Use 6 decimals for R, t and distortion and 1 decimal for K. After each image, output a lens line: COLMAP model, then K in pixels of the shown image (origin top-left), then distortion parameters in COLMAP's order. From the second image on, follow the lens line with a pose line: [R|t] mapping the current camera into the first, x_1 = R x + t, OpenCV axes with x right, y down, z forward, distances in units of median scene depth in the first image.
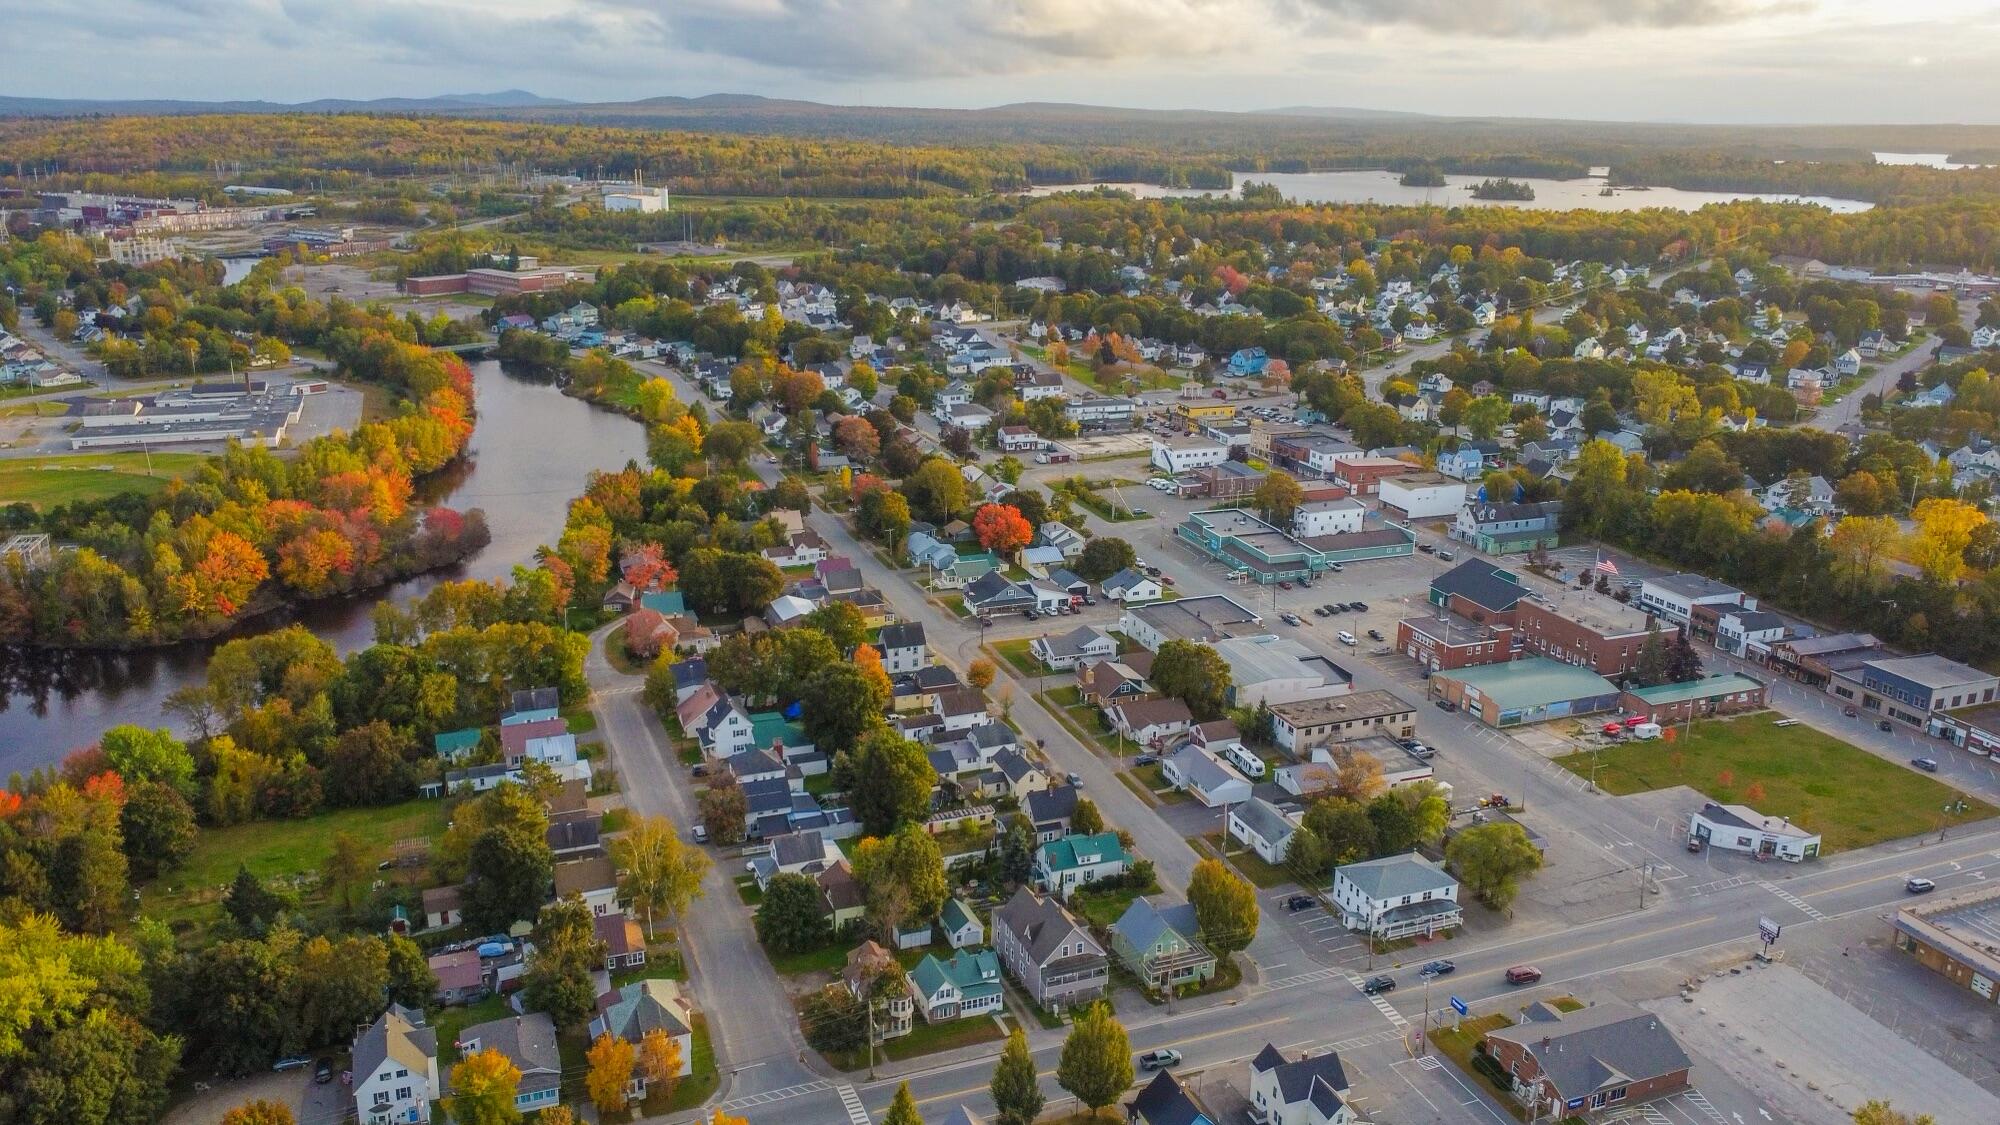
lens RADIAL K [[1496.8, 0, 992.4], [0, 1496.8, 562.2], [0, 0, 1]] dist [-0.000877, -0.003449]
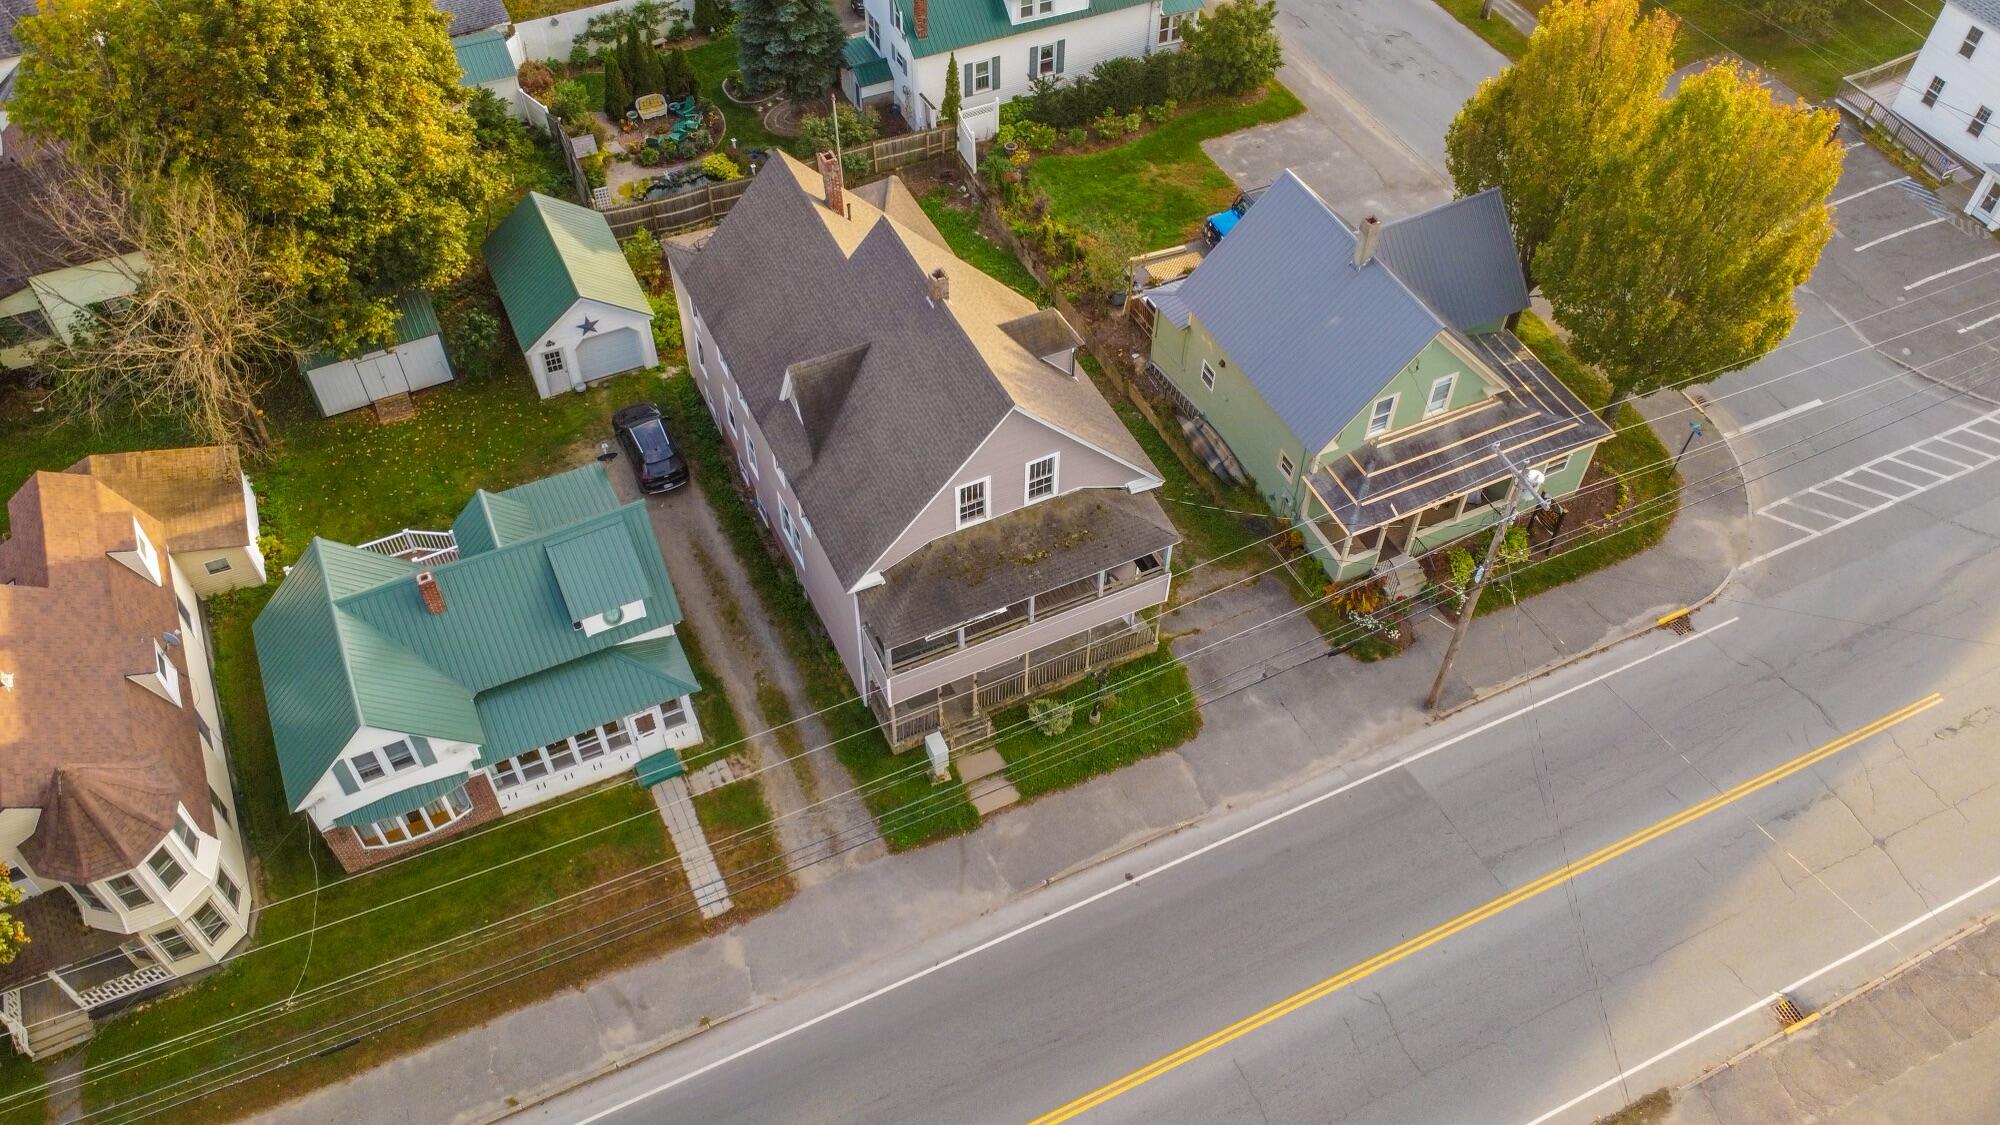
lens RADIAL K [[1496.8, 0, 992.4], [0, 1496.8, 562.2], [0, 0, 1]] dist [-0.000877, -0.003449]
pose [[0.997449, -0.059473, 0.039471, 0.040000], [0.028771, 0.841047, 0.540197, 0.145591], [-0.065324, -0.537683, 0.840613, 0.766000]]
